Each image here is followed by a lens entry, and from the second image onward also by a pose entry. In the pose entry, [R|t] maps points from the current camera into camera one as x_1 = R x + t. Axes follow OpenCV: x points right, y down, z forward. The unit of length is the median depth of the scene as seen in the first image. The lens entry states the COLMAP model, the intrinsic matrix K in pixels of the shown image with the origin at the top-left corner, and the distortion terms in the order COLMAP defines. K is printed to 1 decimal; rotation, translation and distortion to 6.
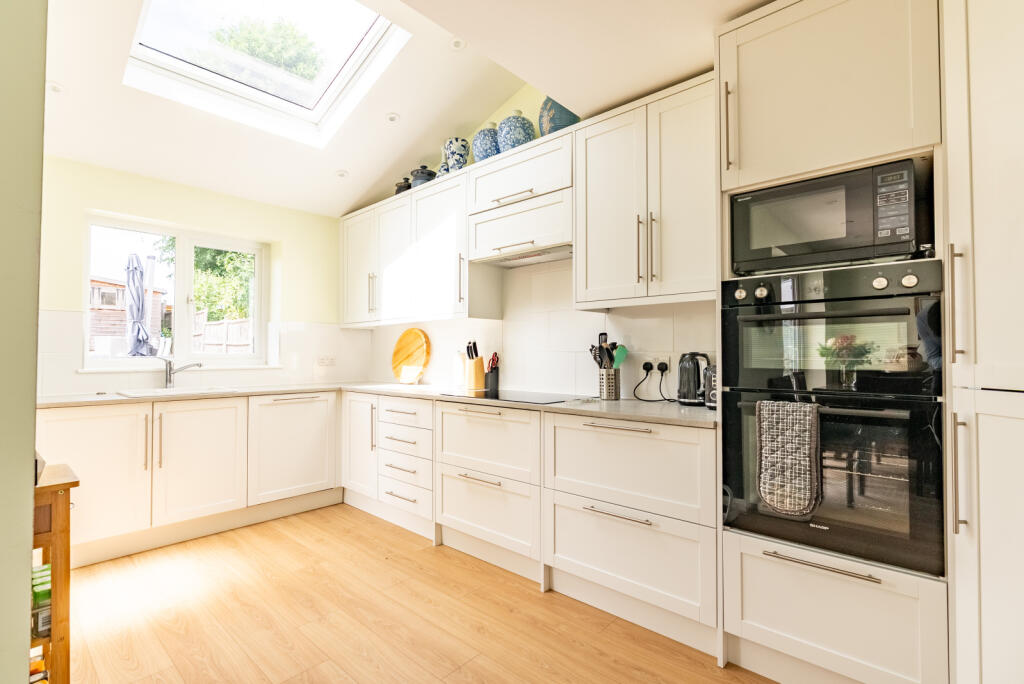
lens RADIAL K [[478.6, 0, 512.0], [0, 478.6, 342.0], [0, 0, 1]] dist [-0.066500, 0.023182]
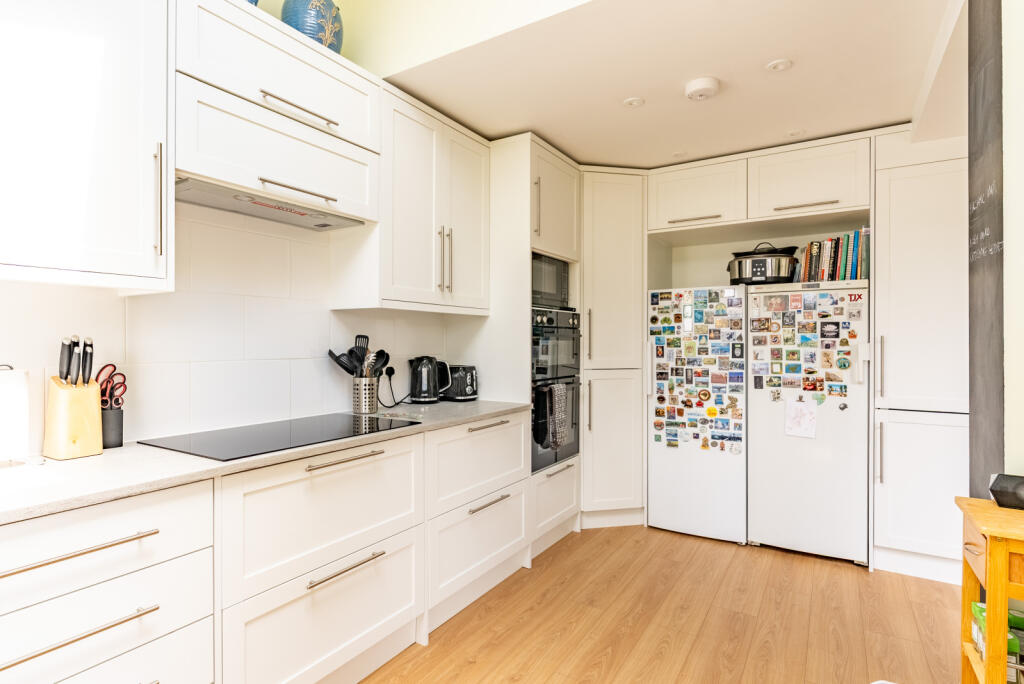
lens RADIAL K [[541.9, 0, 512.0], [0, 541.9, 342.0], [0, 0, 1]] dist [-0.003483, -0.000651]
pose [[-0.213723, -0.000438, 0.976894, -1.083268], [-0.026206, 0.999643, -0.005285, -0.011646], [-0.976543, -0.026730, -0.213658, 1.271086]]
